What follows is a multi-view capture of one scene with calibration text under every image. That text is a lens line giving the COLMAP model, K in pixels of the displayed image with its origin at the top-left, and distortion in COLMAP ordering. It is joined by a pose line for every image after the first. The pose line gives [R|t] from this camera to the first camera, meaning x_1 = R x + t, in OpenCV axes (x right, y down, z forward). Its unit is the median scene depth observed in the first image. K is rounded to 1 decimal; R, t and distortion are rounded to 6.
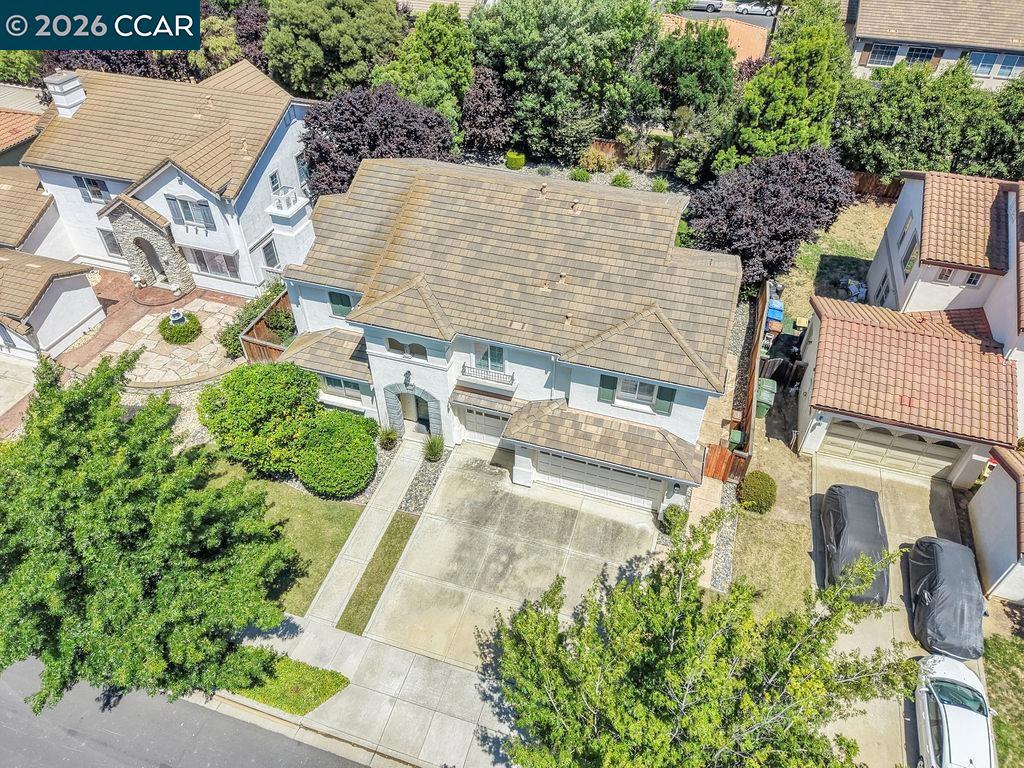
lens RADIAL K [[682.0, 0, 512.0], [0, 682.0, 384.0], [0, 0, 1]] dist [0.028292, -0.022441]
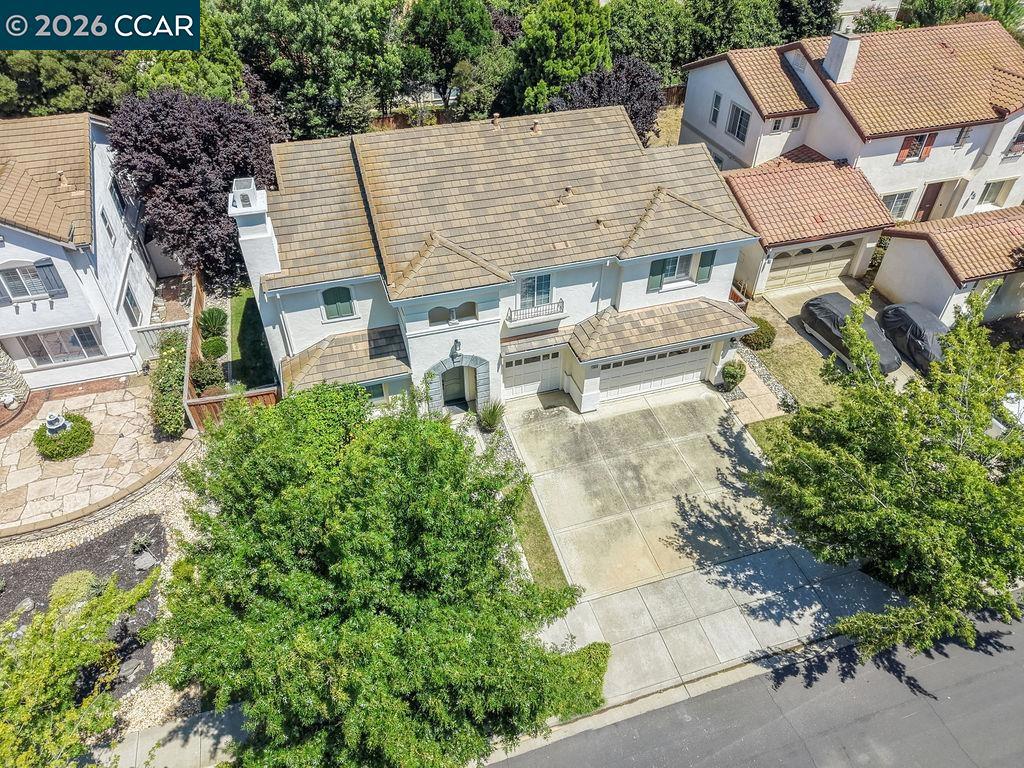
lens RADIAL K [[682.0, 0, 512.0], [0, 682.0, 384.0], [0, 0, 1]] dist [0.028292, -0.022441]
pose [[0.820198, -0.373638, 0.433209, -0.503098], [0.386406, 0.920235, 0.062109, 0.008344], [-0.421860, 0.116453, 0.899151, 0.163117]]
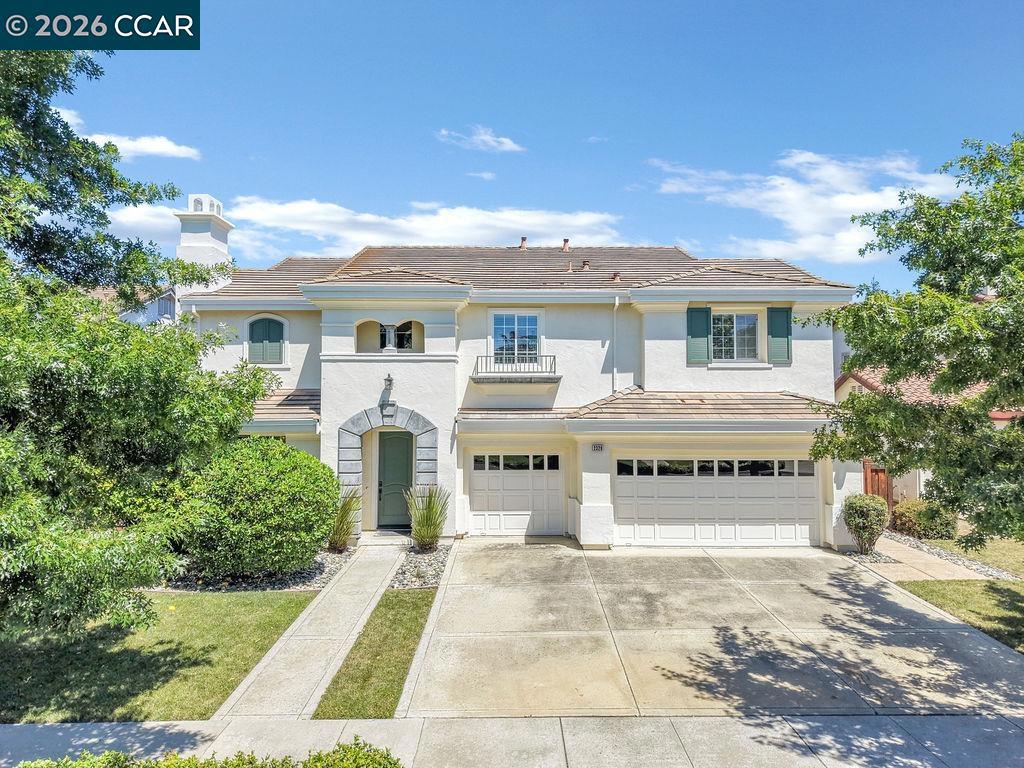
lens RADIAL K [[682.0, 0, 512.0], [0, 682.0, 384.0], [0, 0, 1]] dist [0.028292, -0.022441]
pose [[0.951804, 0.007839, 0.306606, -0.237973], [0.209395, 0.713829, -0.668282, 0.434007], [-0.224103, 0.700276, 0.677784, 0.545447]]
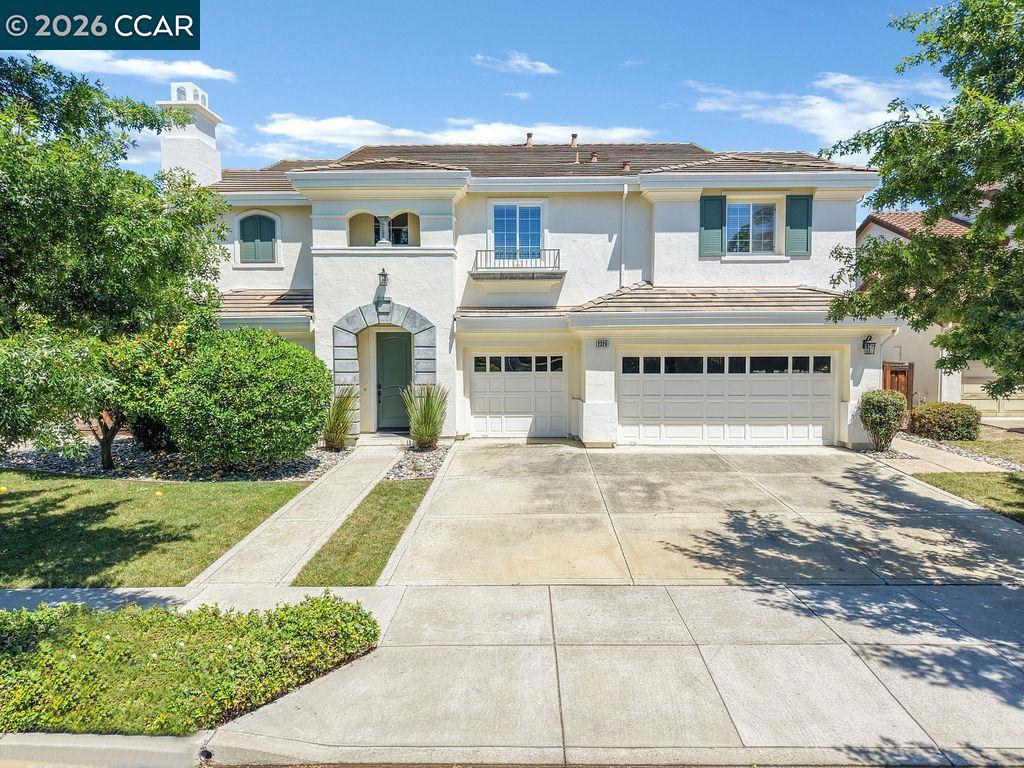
lens RADIAL K [[682.0, 0, 512.0], [0, 682.0, 384.0], [0, 0, 1]] dist [0.028292, -0.022441]
pose [[0.958447, -0.021254, 0.284478, -0.217973], [0.197044, 0.770432, -0.606307, 0.447332], [-0.206284, 0.637168, 0.742606, 0.586540]]
